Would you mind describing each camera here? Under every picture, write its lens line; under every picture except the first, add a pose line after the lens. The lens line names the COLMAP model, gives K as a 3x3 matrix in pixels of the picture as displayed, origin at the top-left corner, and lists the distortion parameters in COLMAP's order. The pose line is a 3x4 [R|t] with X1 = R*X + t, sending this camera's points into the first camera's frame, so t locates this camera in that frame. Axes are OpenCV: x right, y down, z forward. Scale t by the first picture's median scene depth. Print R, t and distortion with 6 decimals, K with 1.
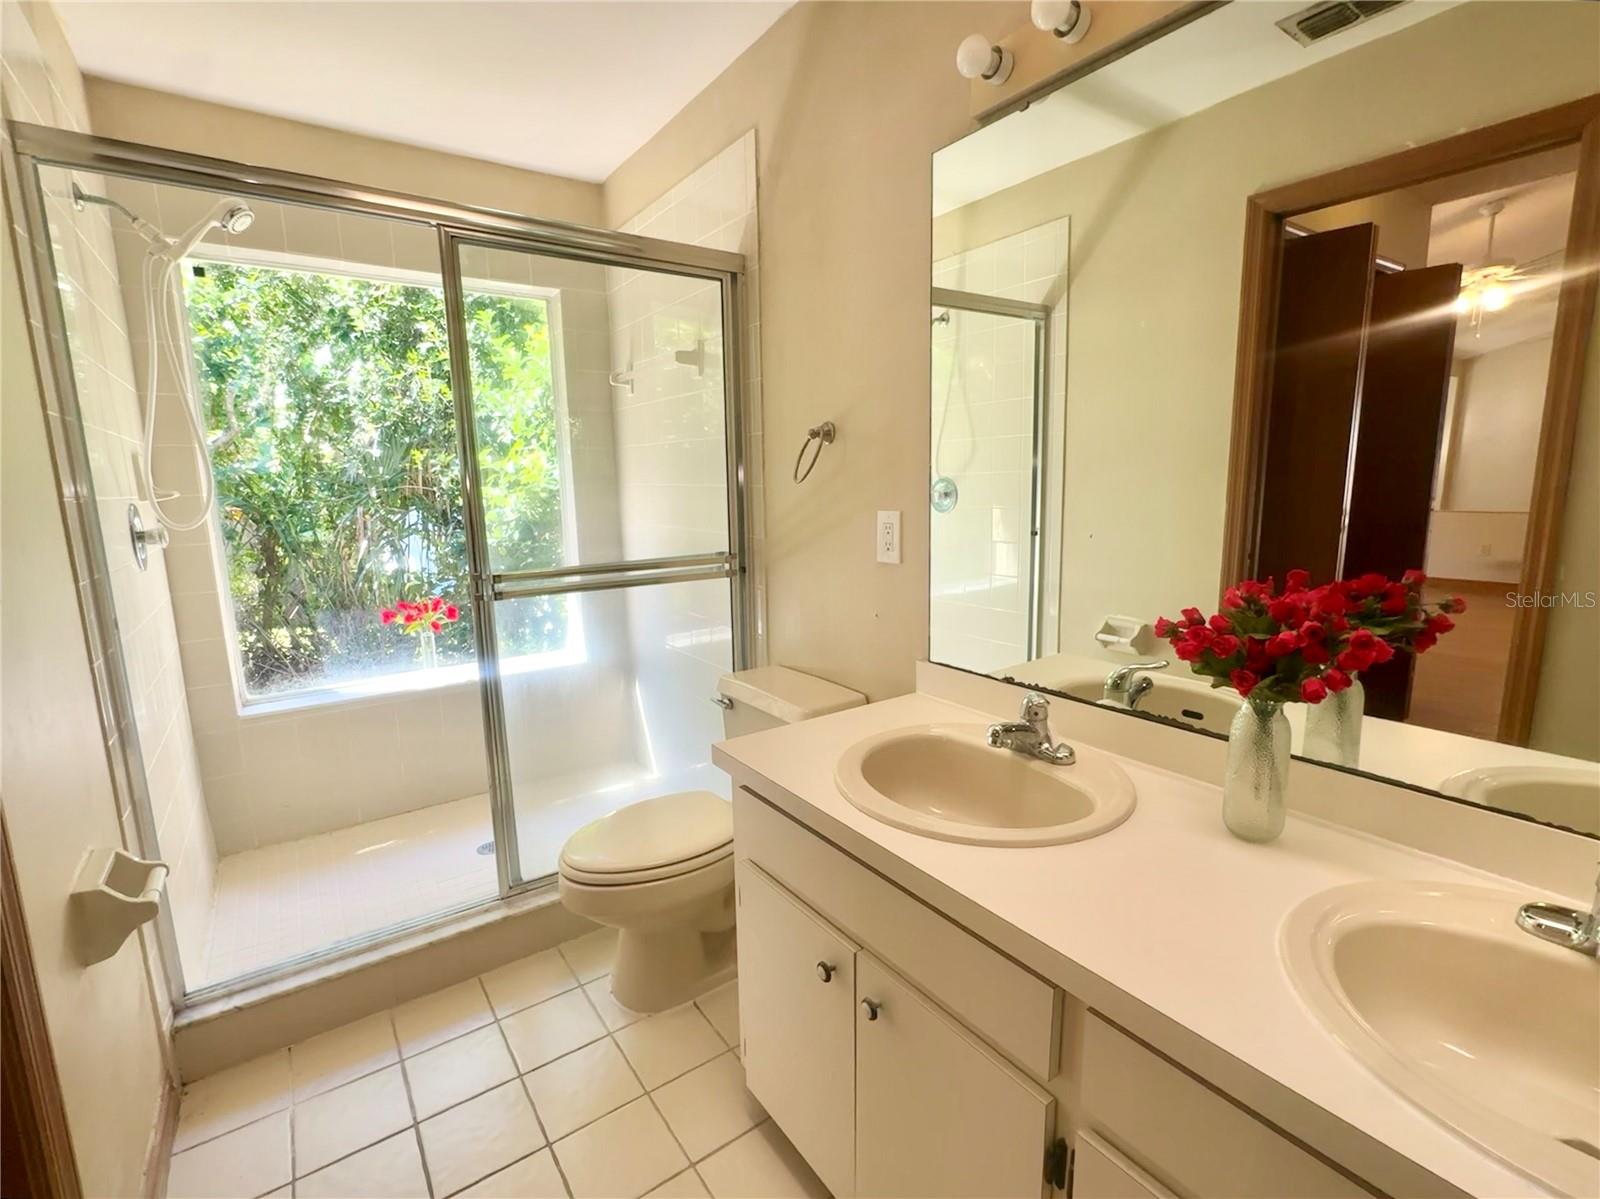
lens RADIAL K [[724.8, 0, 800.0], [0, 724.8, 599.5], [0, 0, 1]] dist [0.001527, -0.000012]
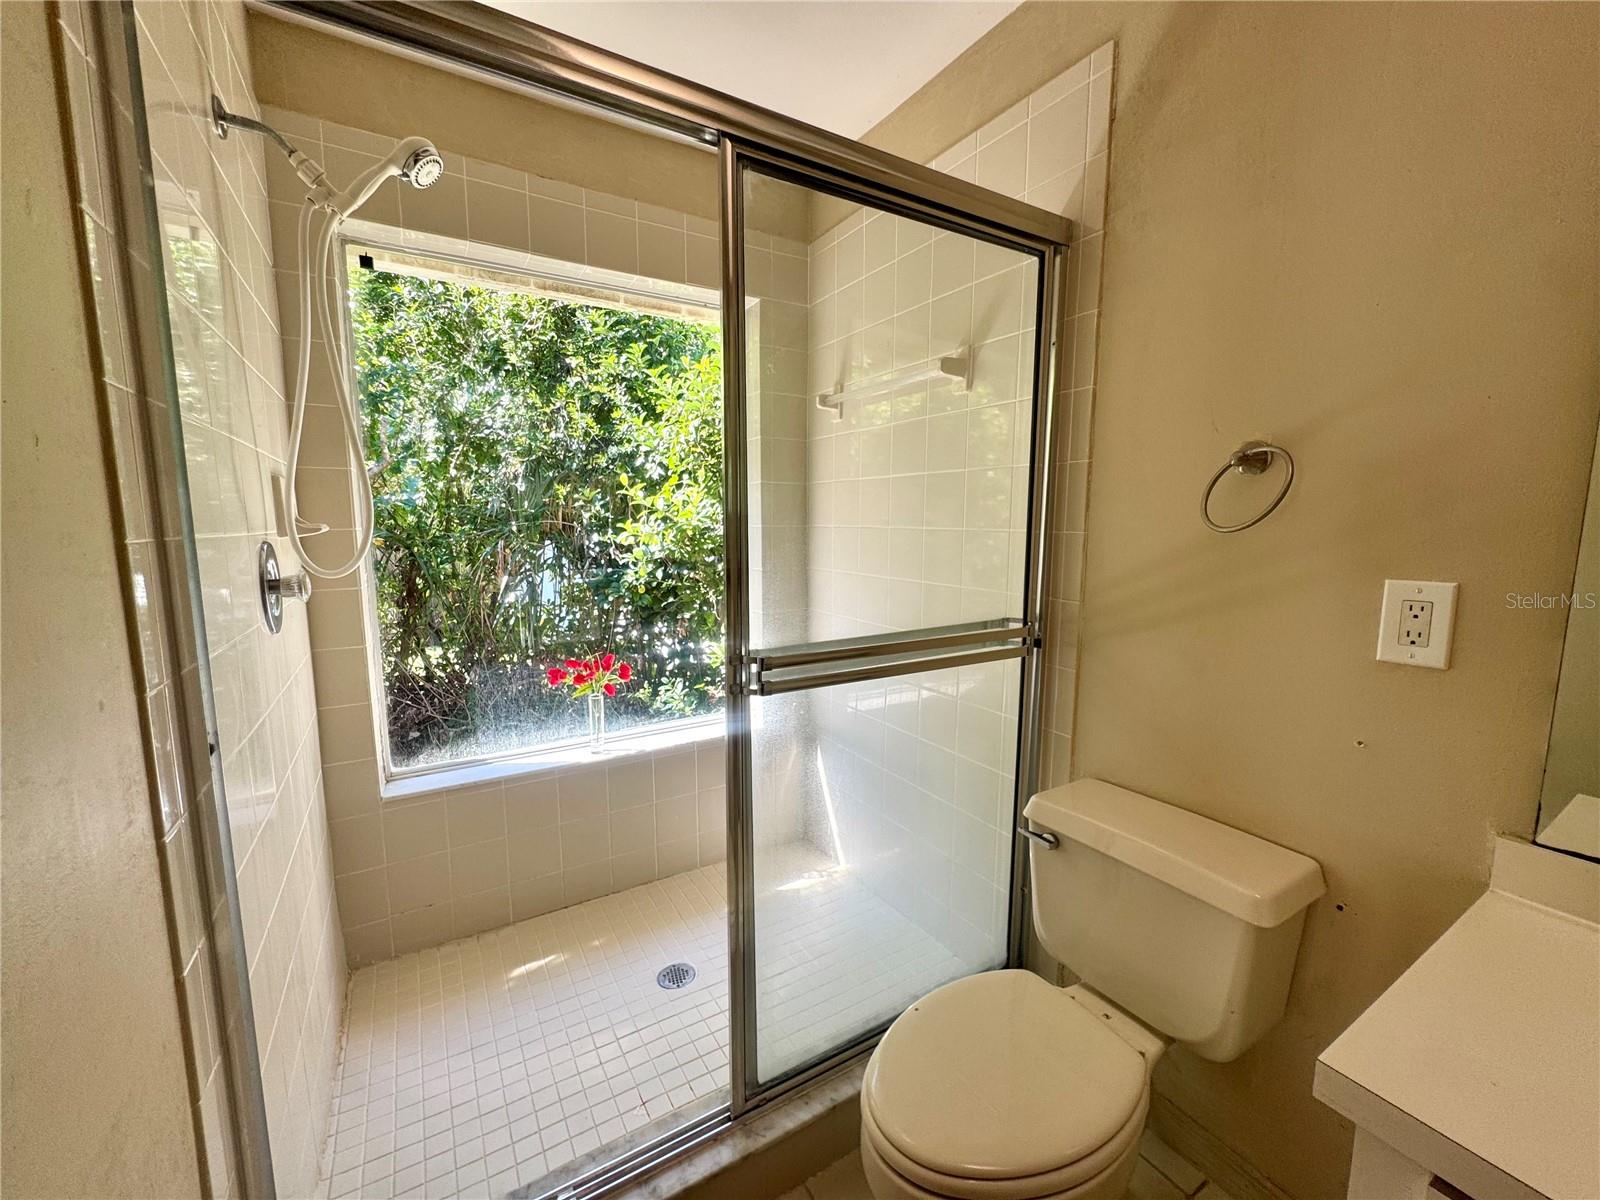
lens RADIAL K [[635.3, 0, 800.0], [0, 635.3, 600.0], [0, 0, 1]] dist [-0.001495, -0.000141]
pose [[0.997454, 0.027146, -0.065944, -0.146117], [-0.029642, 0.998869, -0.037164, -0.028006], [0.064860, 0.039024, 0.997131, 0.171796]]
